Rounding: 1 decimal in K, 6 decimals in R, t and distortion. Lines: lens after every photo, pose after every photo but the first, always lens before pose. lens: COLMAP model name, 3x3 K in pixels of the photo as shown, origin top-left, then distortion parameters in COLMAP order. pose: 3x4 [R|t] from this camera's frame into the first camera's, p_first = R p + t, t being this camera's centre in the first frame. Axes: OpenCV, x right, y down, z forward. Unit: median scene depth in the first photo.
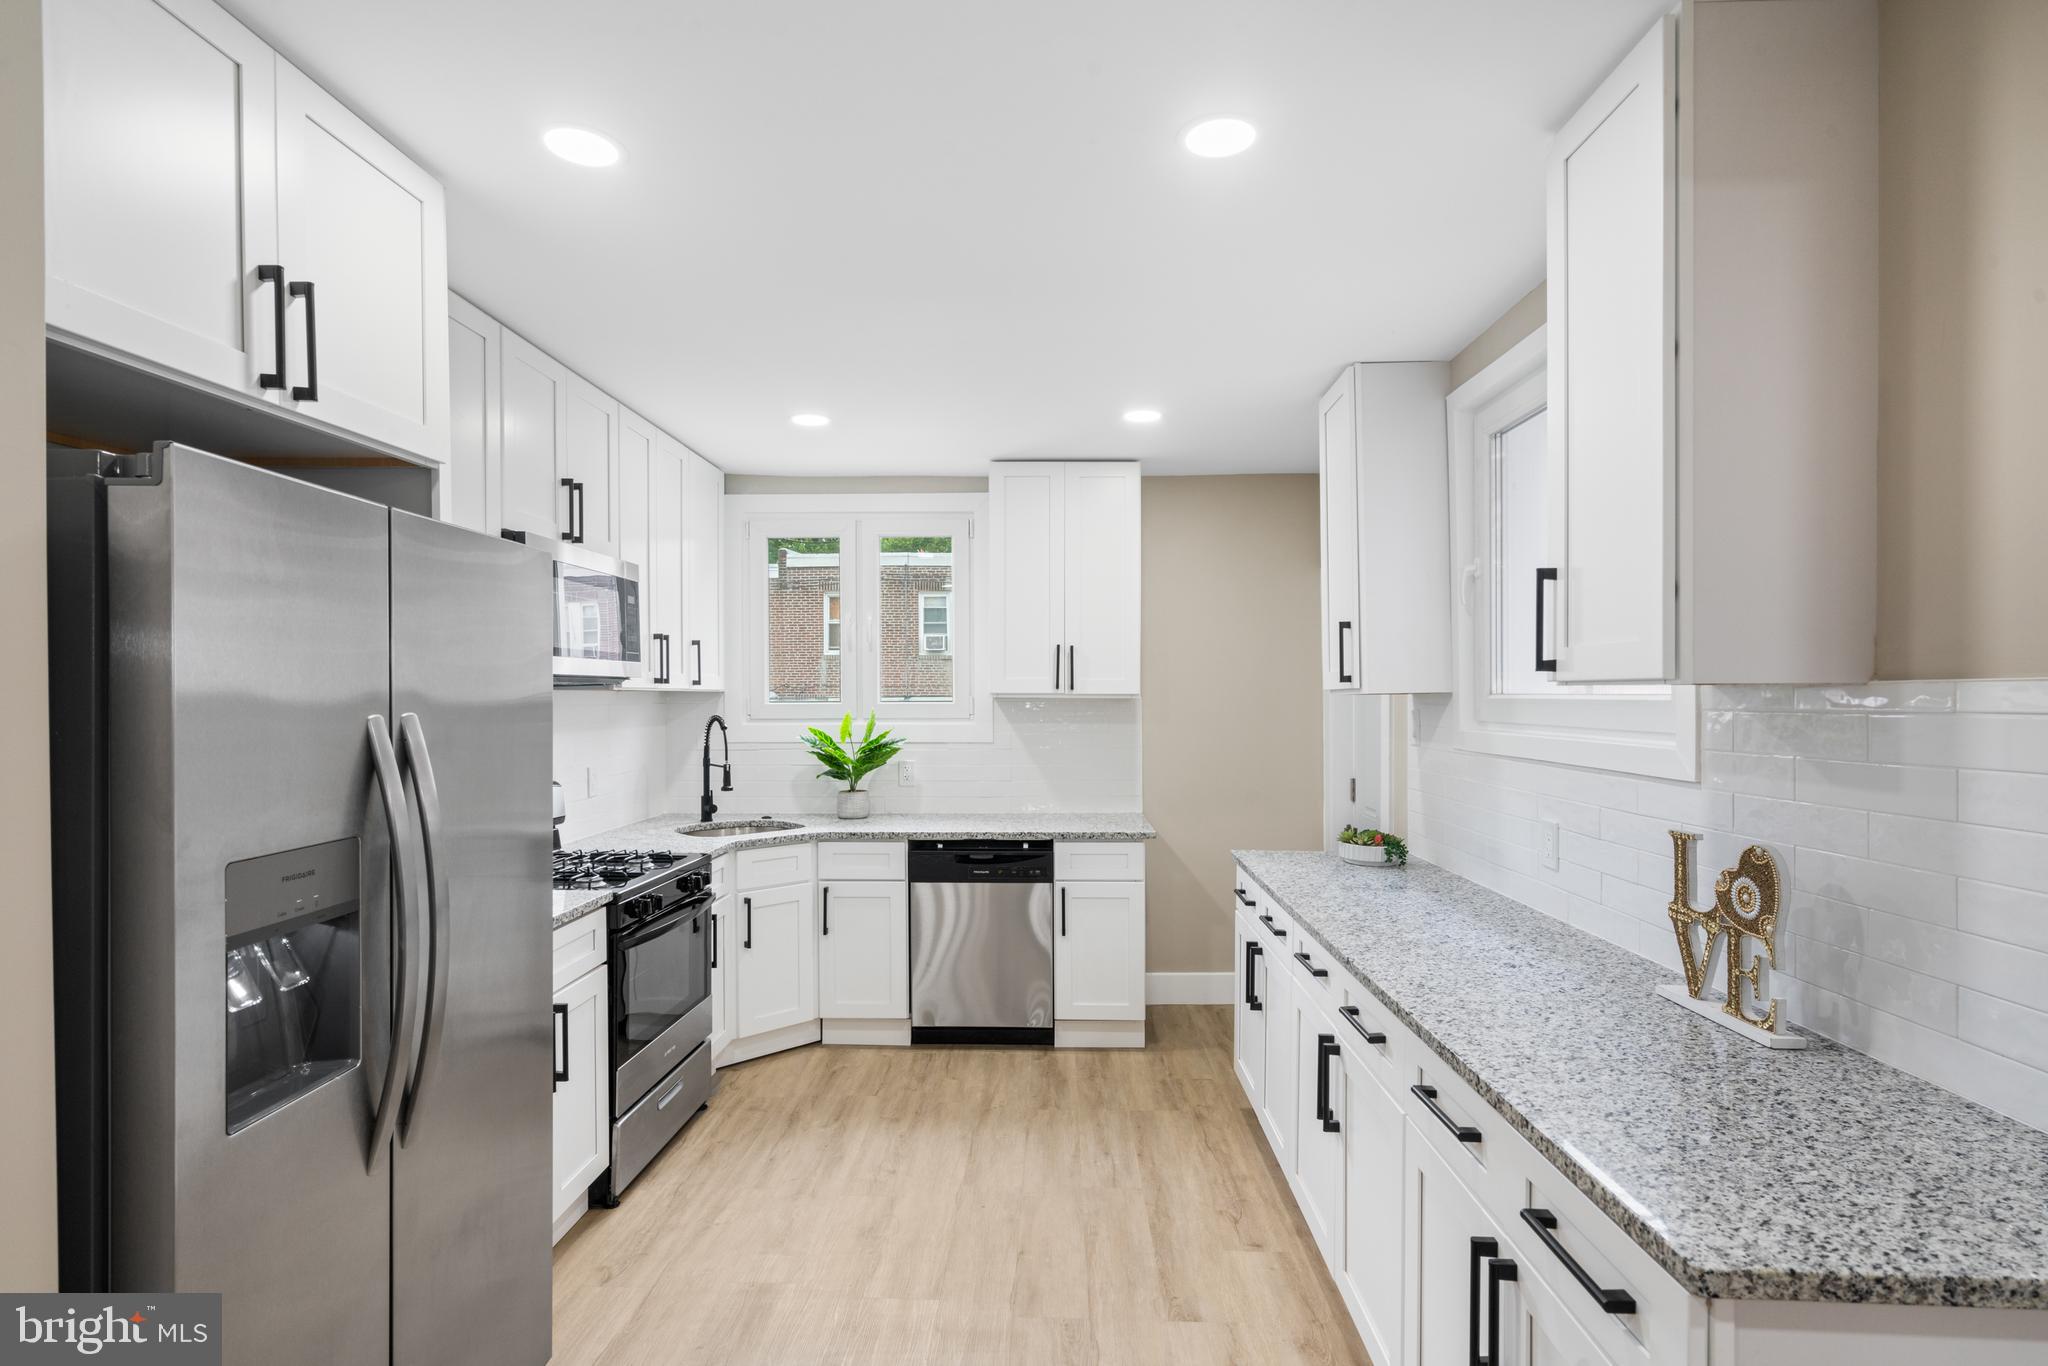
lens RADIAL K [[1018.5, 0, 1032.1], [0, 1018.5, 695.9], [0, 0, 1]] dist [-0.003727, 0.000069]
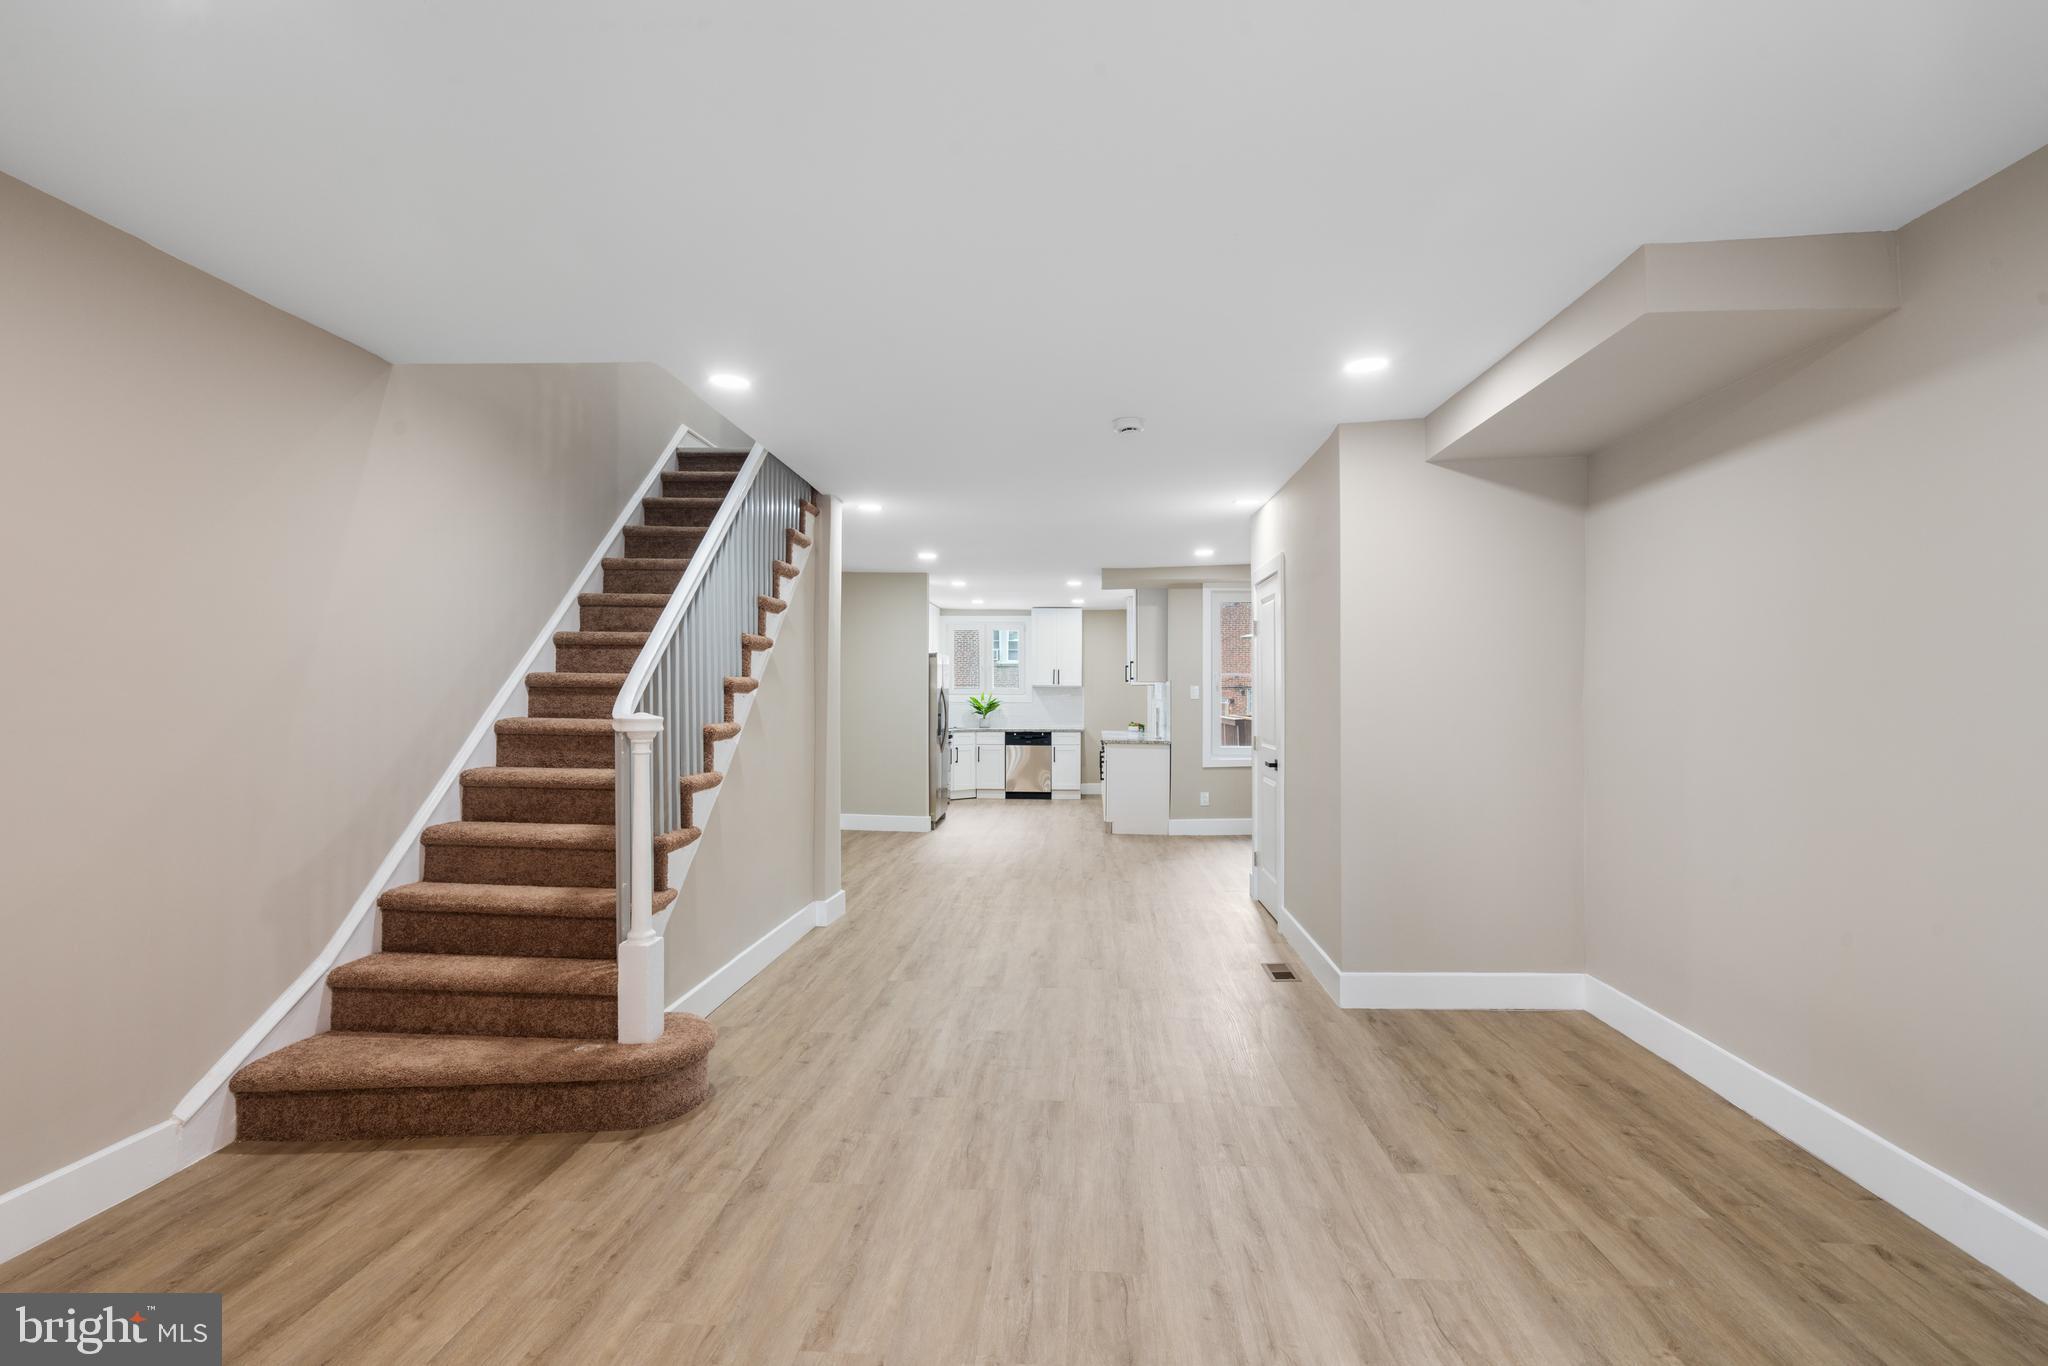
lens RADIAL K [[942.7, 0, 1021.2], [0, 942.7, 691.3], [0, 0, 1]] dist [-0.001696, -0.000650]
pose [[0.998780, 0.007006, -0.048888, 0.068160], [-0.007239, 0.999963, -0.004585, 0.030116], [0.048854, 0.004934, 0.998794, -1.881511]]
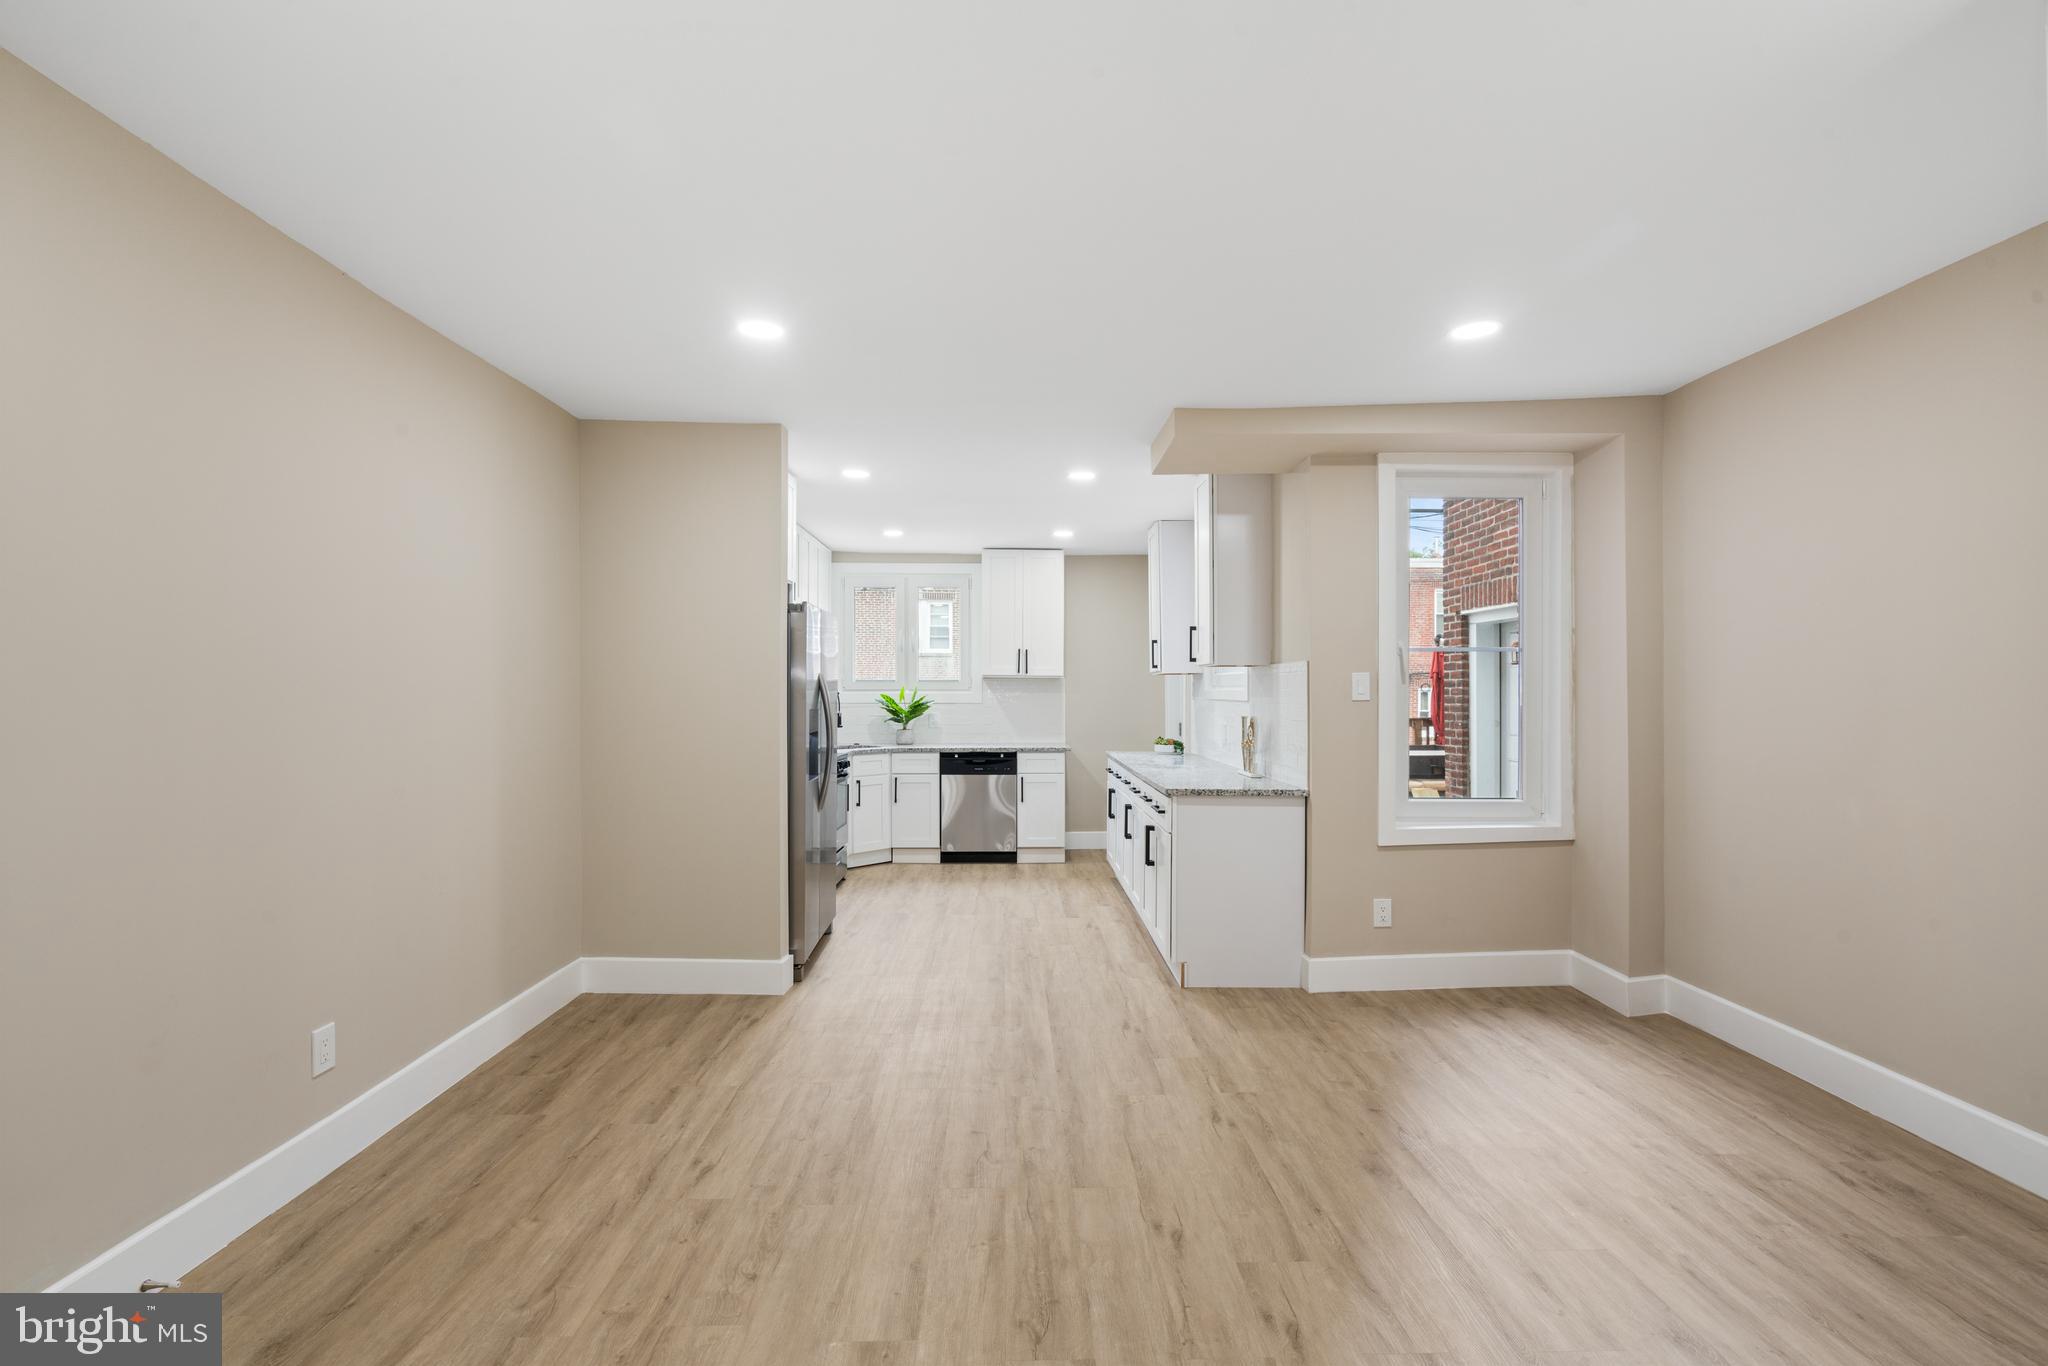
lens RADIAL K [[942.7, 0, 1027.4], [0, 942.7, 685.0], [0, 0, 1]] dist [-0.001696, -0.000650]
pose [[0.998951, 0.003124, 0.045694, -0.040020], [-0.002924, 0.999986, -0.004457, 0.024431], [-0.045707, 0.004319, 0.998946, -0.745996]]
